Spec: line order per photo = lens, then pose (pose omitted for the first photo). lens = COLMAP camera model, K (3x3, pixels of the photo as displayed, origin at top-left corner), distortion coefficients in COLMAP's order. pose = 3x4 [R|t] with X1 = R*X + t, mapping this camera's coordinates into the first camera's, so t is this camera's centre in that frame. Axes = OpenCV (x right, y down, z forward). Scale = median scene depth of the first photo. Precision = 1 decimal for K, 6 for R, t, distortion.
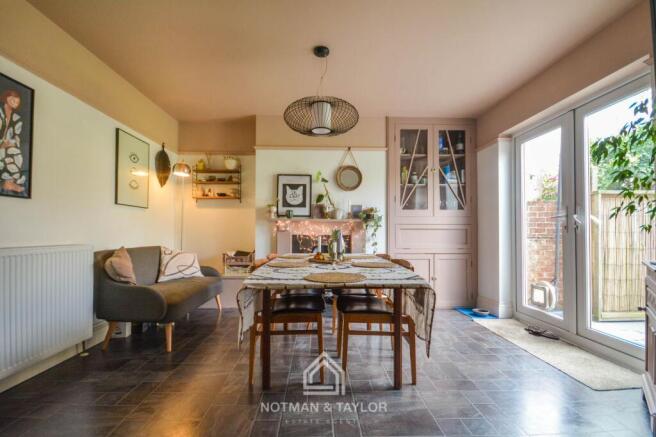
lens RADIAL K [[300.4, 0, 326.0], [0, 300.4, 228.0], [0, 0, 1]] dist [-0.005517, -0.000423]
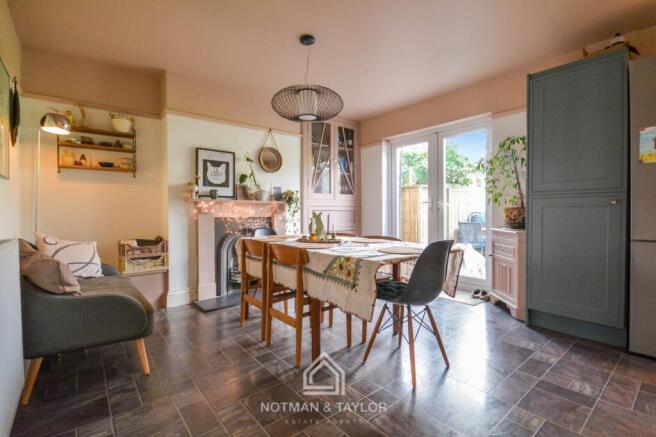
lens RADIAL K [[307.7, 0, 329.7], [0, 307.7, 216.7], [0, 0, 1]] dist [0.005303, 0.000288]
pose [[0.786401, -0.016020, 0.617508, -0.408055], [-0.002418, 0.999576, 0.029011, -0.007207], [-0.617711, -0.024308, 0.786029, 0.067338]]
